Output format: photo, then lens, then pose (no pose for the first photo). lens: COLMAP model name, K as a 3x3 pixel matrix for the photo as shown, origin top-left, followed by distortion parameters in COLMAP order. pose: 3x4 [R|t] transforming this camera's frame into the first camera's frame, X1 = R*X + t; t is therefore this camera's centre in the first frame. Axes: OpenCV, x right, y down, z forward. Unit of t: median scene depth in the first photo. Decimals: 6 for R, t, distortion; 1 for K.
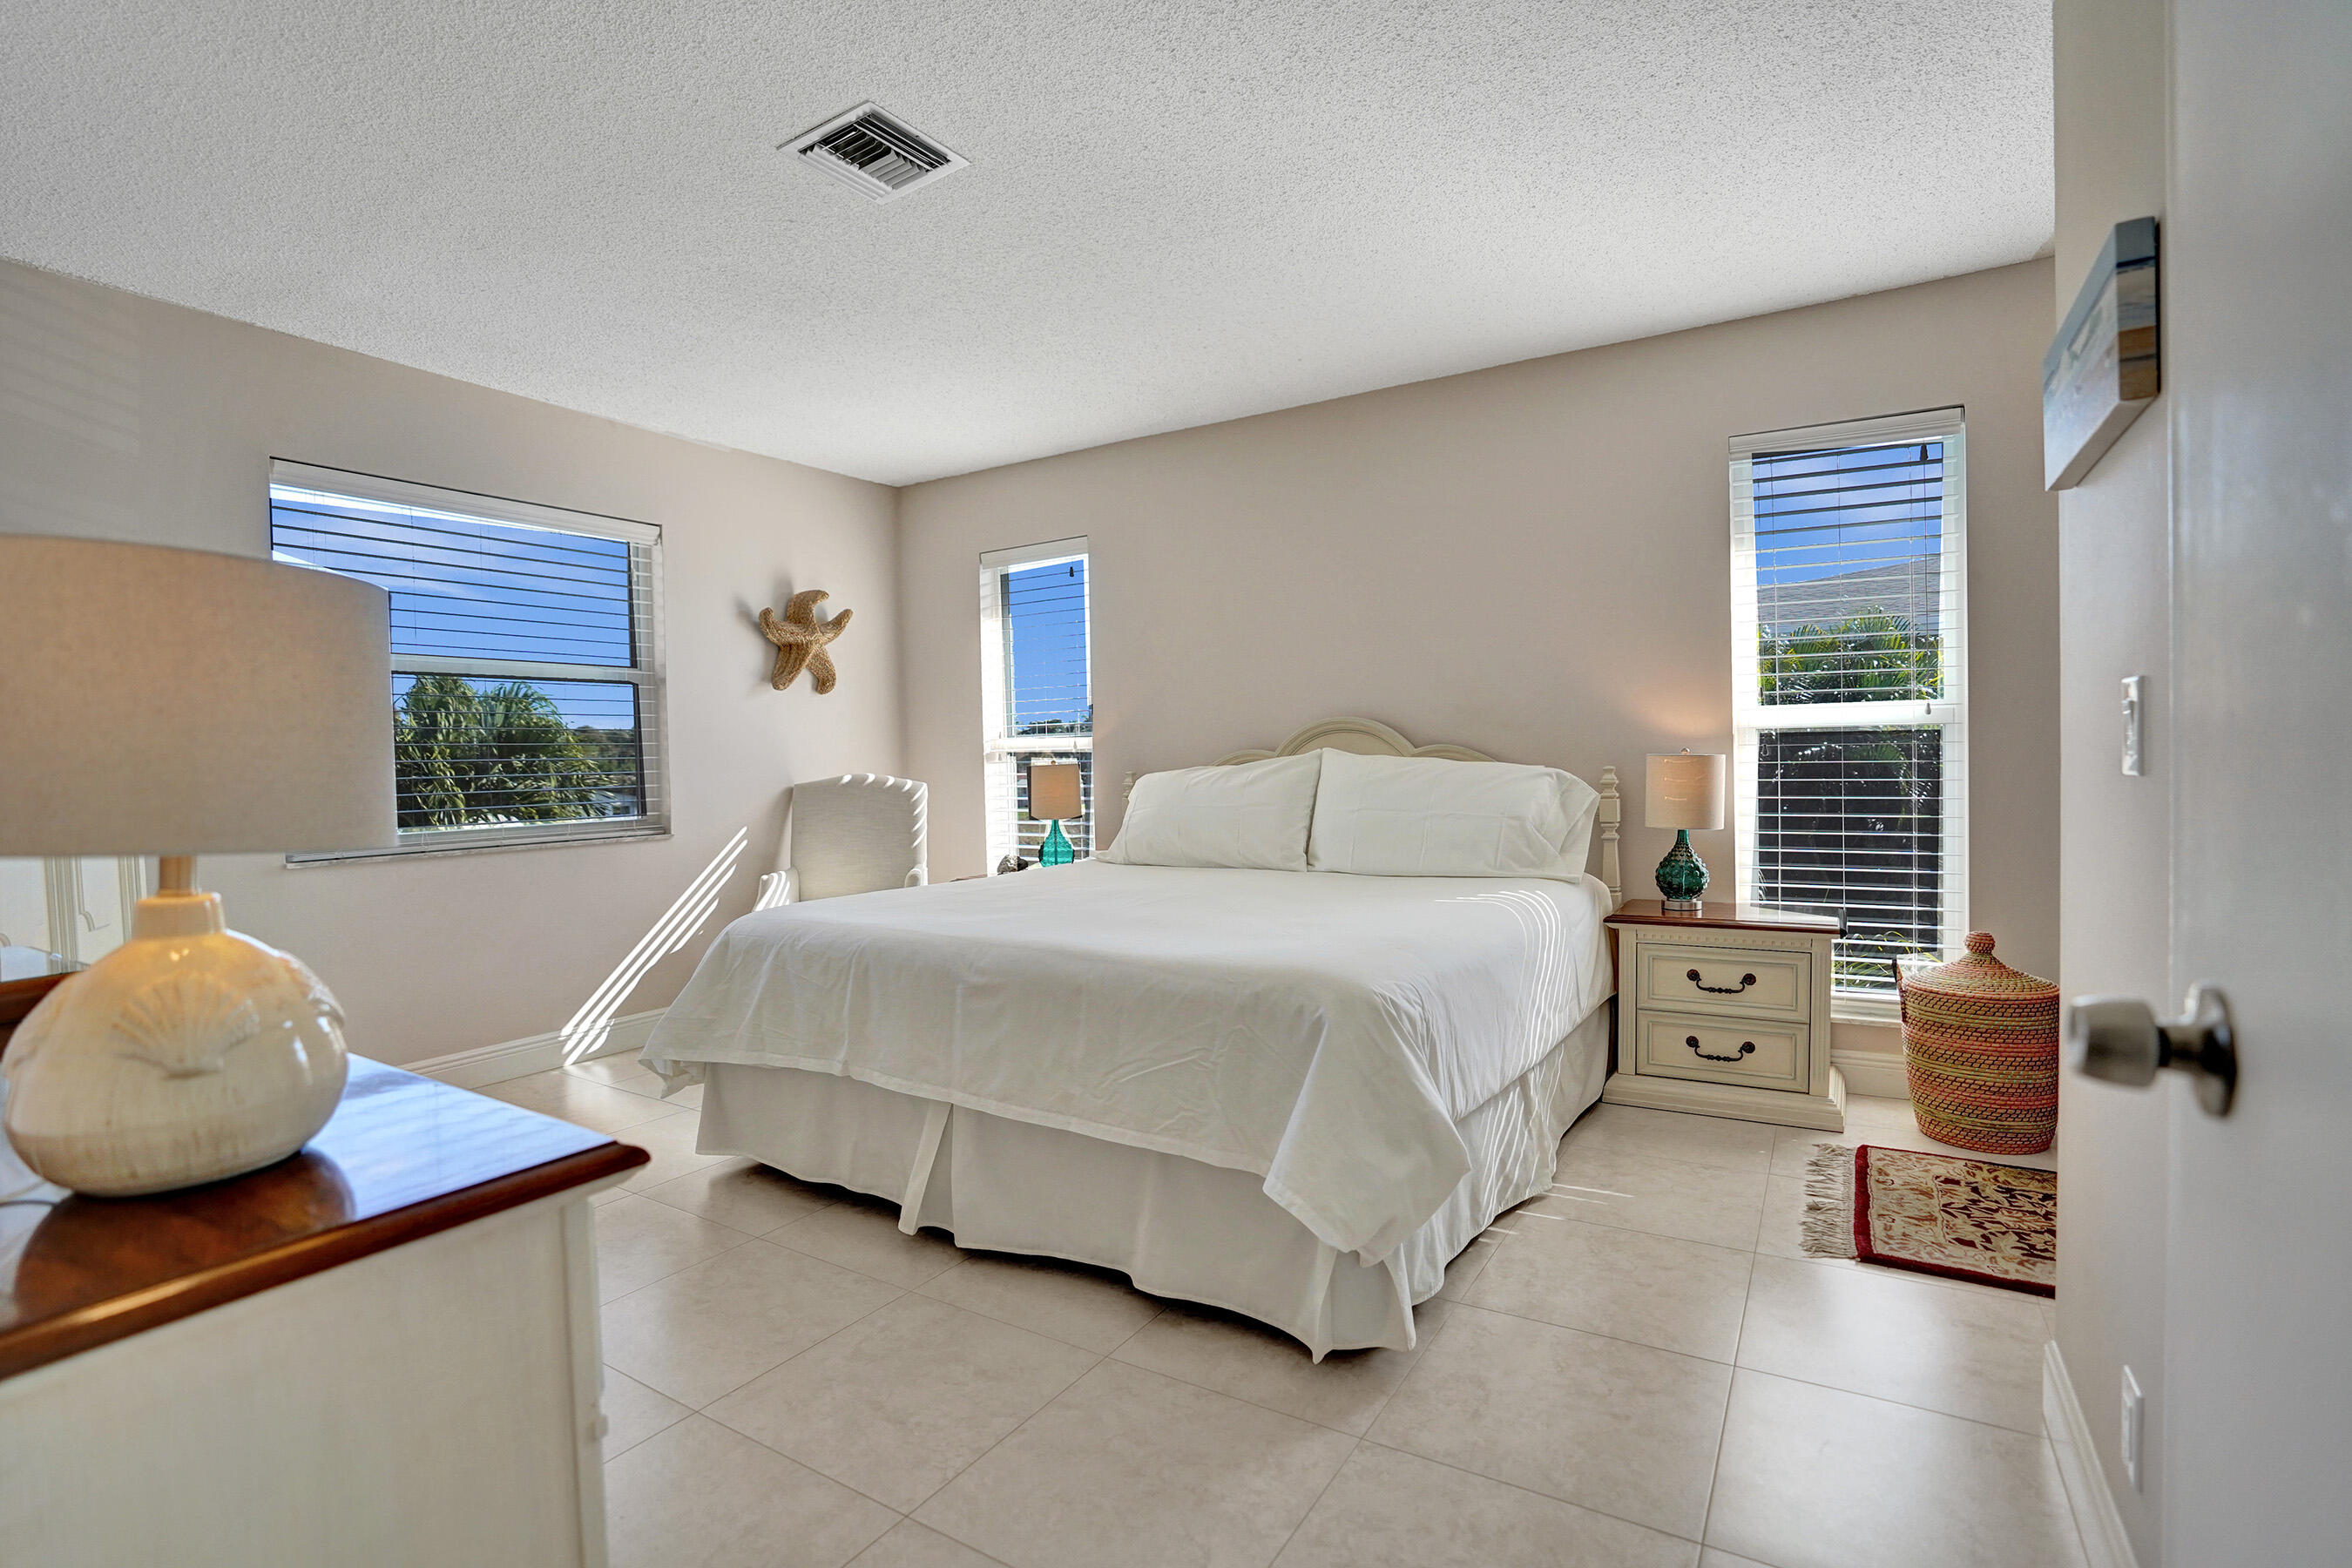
lens RADIAL K [[1139.6, 0, 1176.7], [0, 1139.6, 789.7], [0, 0, 1]] dist [-0.057143, 0.016163]
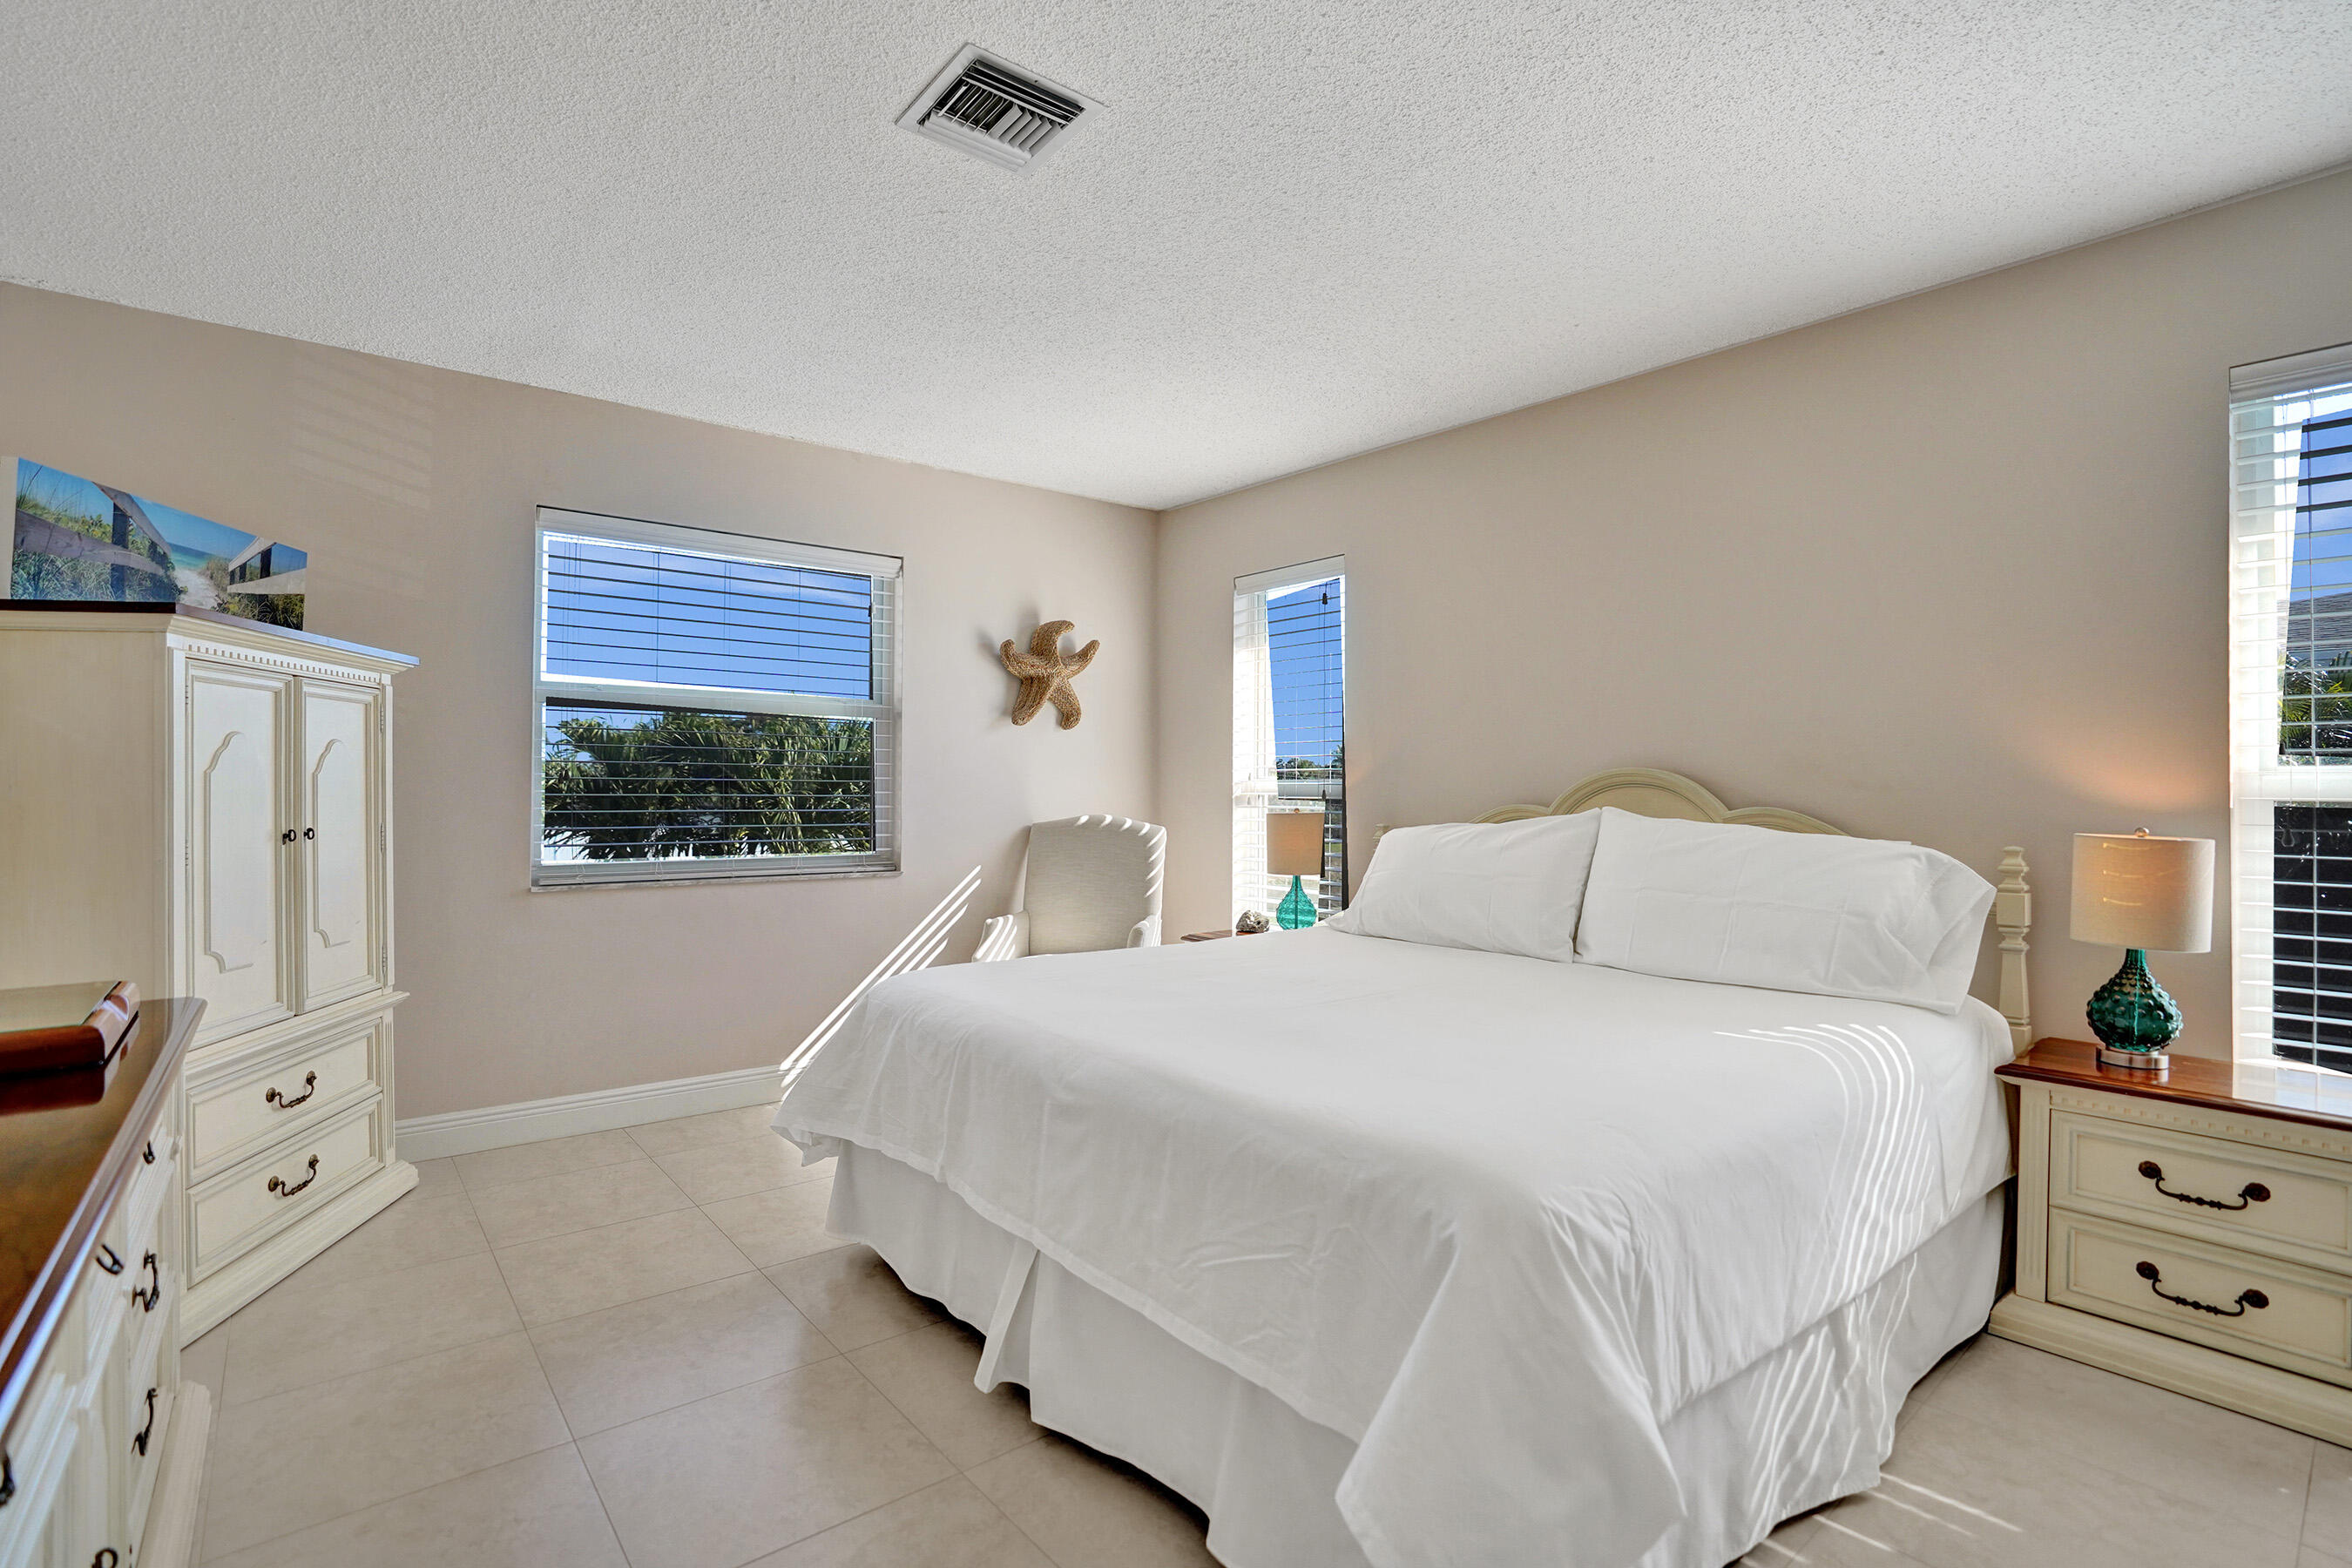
lens RADIAL K [[1139.6, 0, 1147.2], [0, 1139.6, 783.3], [0, 0, 1]] dist [-0.057143, 0.016163]
pose [[0.946512, 0.023754, -0.321794, 0.097024], [-0.033852, 0.999093, -0.025822, -0.025918], [0.320889, 0.035334, 0.946458, 0.181074]]
